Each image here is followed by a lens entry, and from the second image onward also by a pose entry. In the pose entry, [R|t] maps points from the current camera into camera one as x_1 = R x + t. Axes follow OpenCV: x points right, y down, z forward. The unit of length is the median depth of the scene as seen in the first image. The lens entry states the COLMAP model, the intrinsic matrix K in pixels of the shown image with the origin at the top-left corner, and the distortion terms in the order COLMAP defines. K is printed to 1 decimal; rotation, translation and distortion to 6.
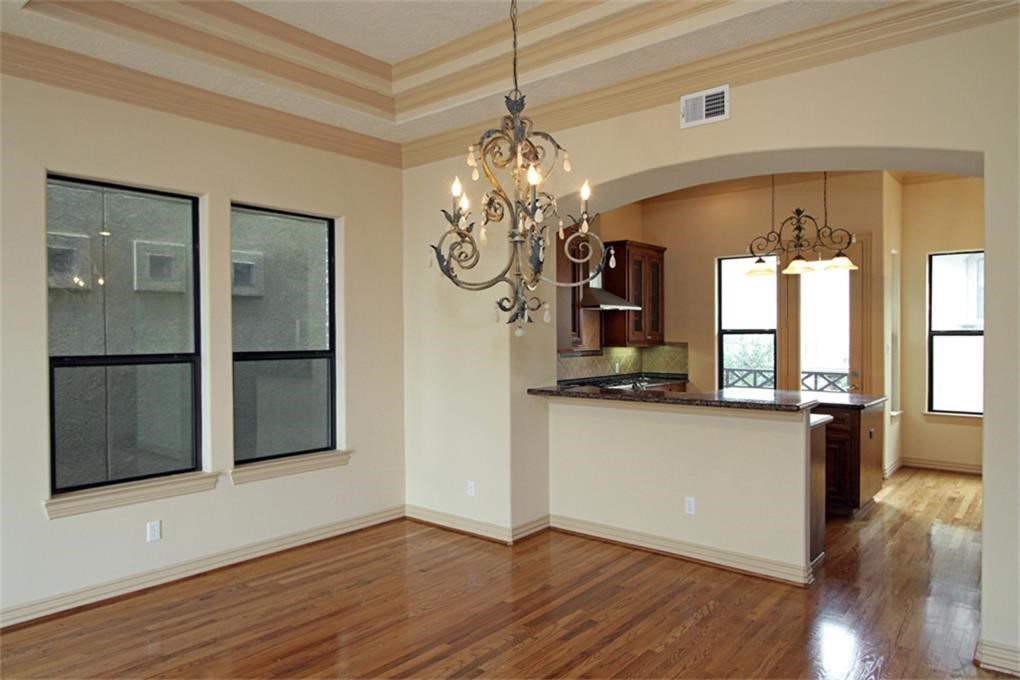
lens RADIAL K [[662.7, 0, 511.7], [0, 662.7, 344.1], [0, 0, 1]] dist [-0.008592, -0.000541]
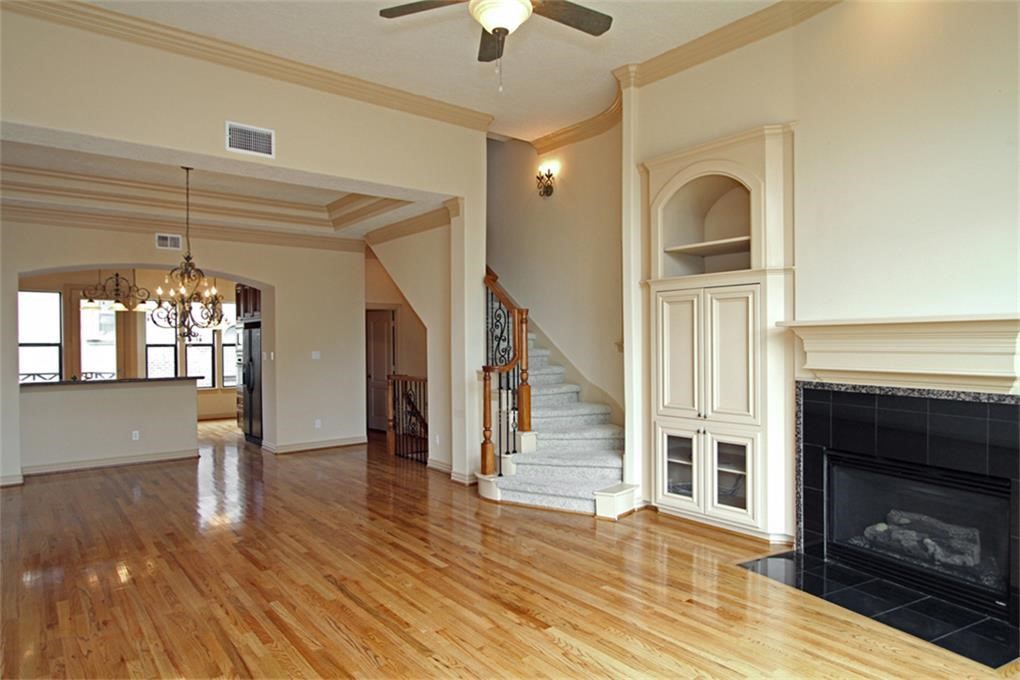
lens RADIAL K [[589.3, 0, 512.4], [0, 589.3, 346.2], [0, 0, 1]] dist [-0.003415, 0.002568]
pose [[0.189851, -0.003660, 0.981806, -0.888177], [0.017678, 0.999844, 0.000309, 0.002264], [-0.981654, 0.017297, 0.189886, -0.298358]]
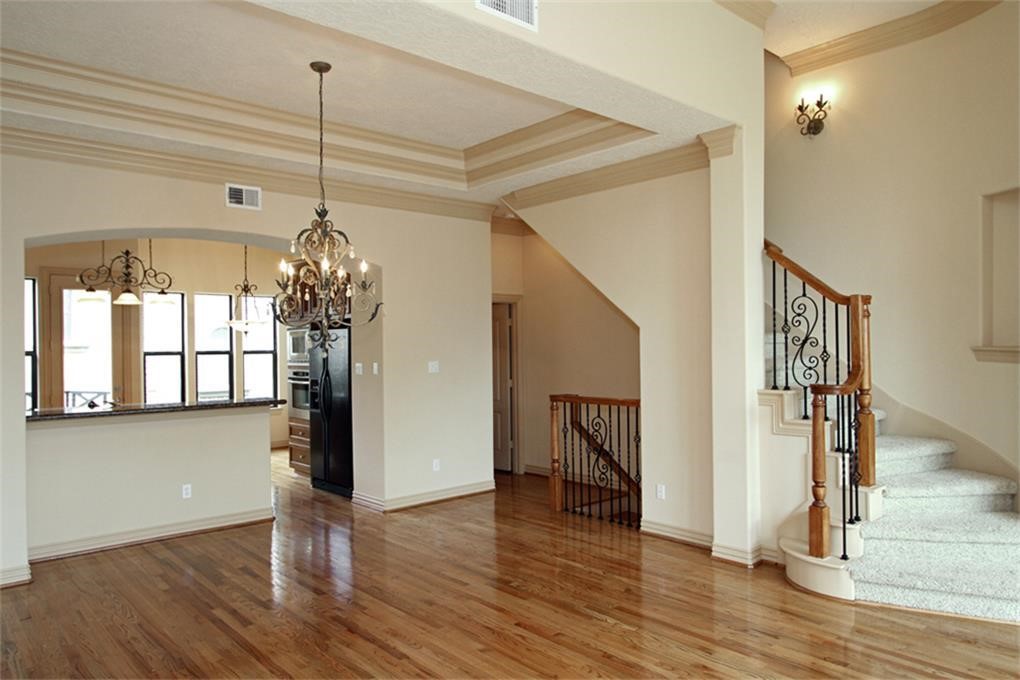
lens RADIAL K [[662.7, 0, 528.6], [0, 662.7, 347.0], [0, 0, 1]] dist [-0.008592, -0.000541]
pose [[0.129132, 0.002648, 0.991624, -0.666497], [0.022289, 0.999736, -0.005572, -0.007616], [-0.991377, 0.022822, 0.129039, 0.135291]]
